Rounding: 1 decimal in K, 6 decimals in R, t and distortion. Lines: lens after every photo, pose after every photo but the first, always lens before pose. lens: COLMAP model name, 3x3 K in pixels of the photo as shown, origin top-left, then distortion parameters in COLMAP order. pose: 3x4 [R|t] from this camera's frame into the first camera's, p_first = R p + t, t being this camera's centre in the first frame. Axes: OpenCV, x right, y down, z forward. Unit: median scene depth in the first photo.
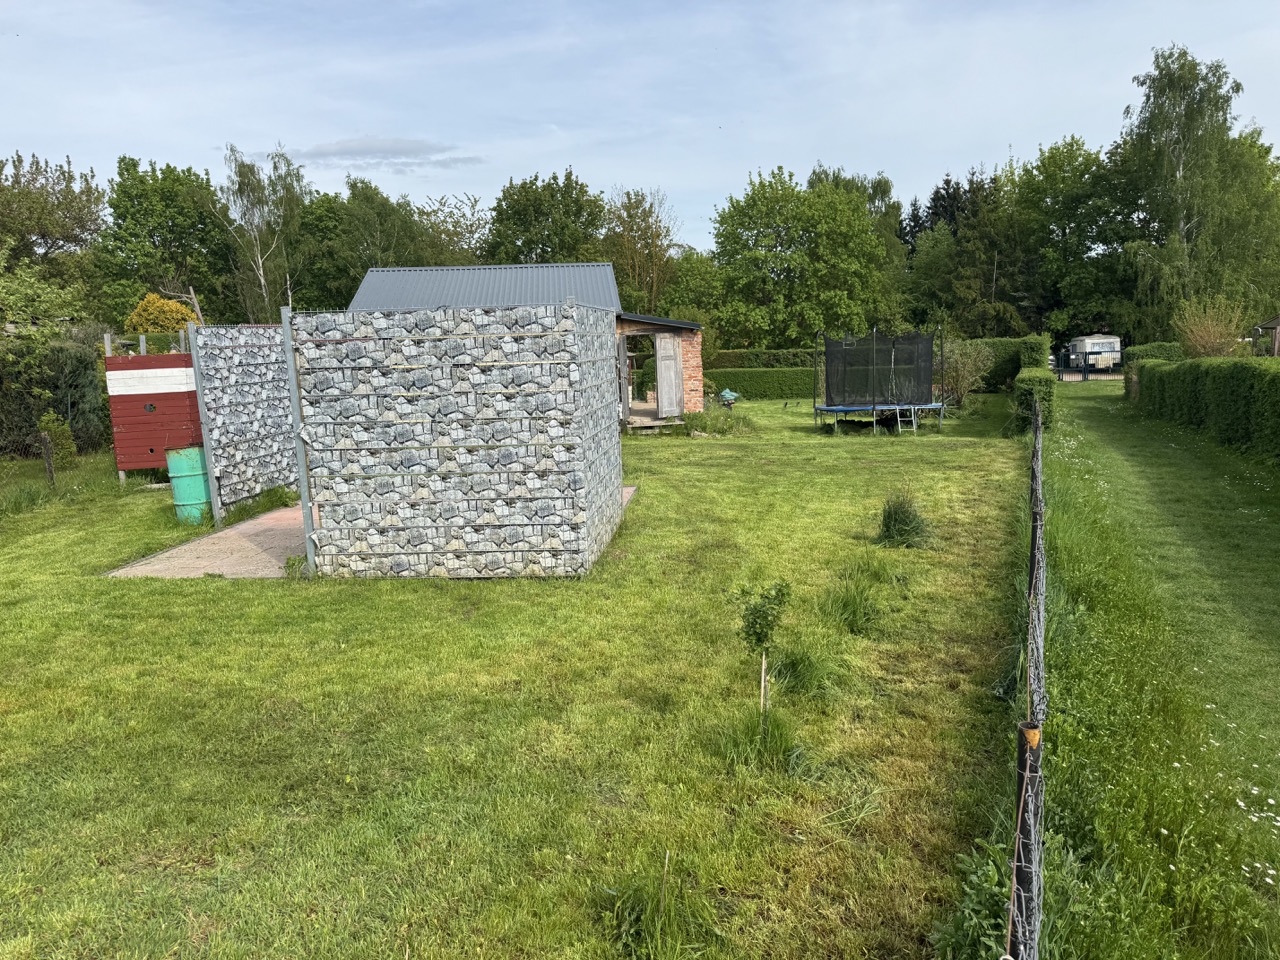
lens RADIAL K [[879.1, 0, 639.6], [0, 879.1, 485.6], [0, 0, 1]] dist [0.076486, -0.096043]
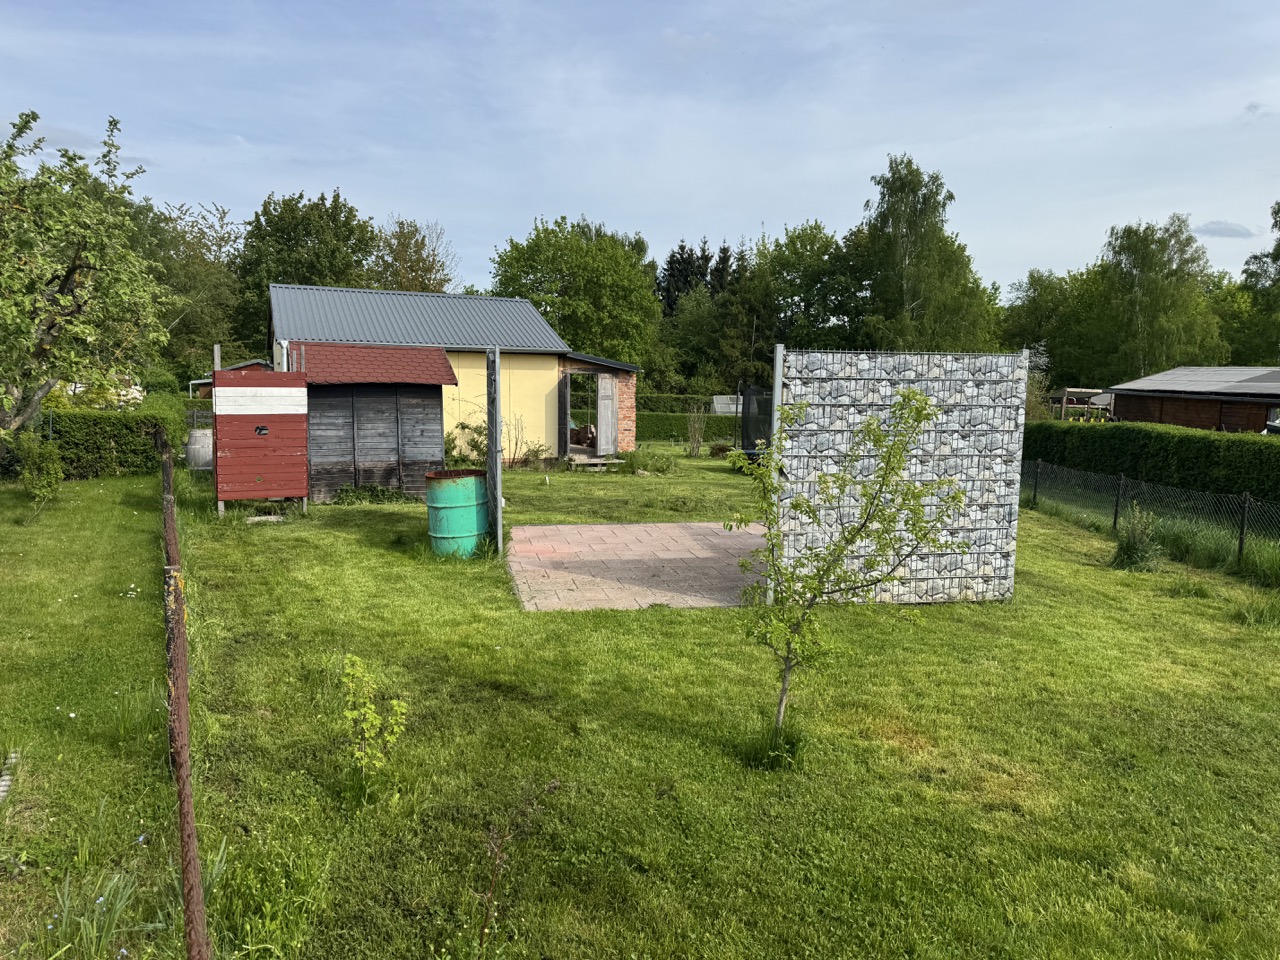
lens RADIAL K [[879.1, 0, 634.9], [0, 879.1, 490.5], [0, 0, 1]] dist [0.076486, -0.096043]
pose [[0.945832, 0.015209, 0.324301, -0.103197], [-0.002236, 0.999184, -0.040338, 0.001443], [-0.324649, 0.037428, 0.945094, 0.010565]]
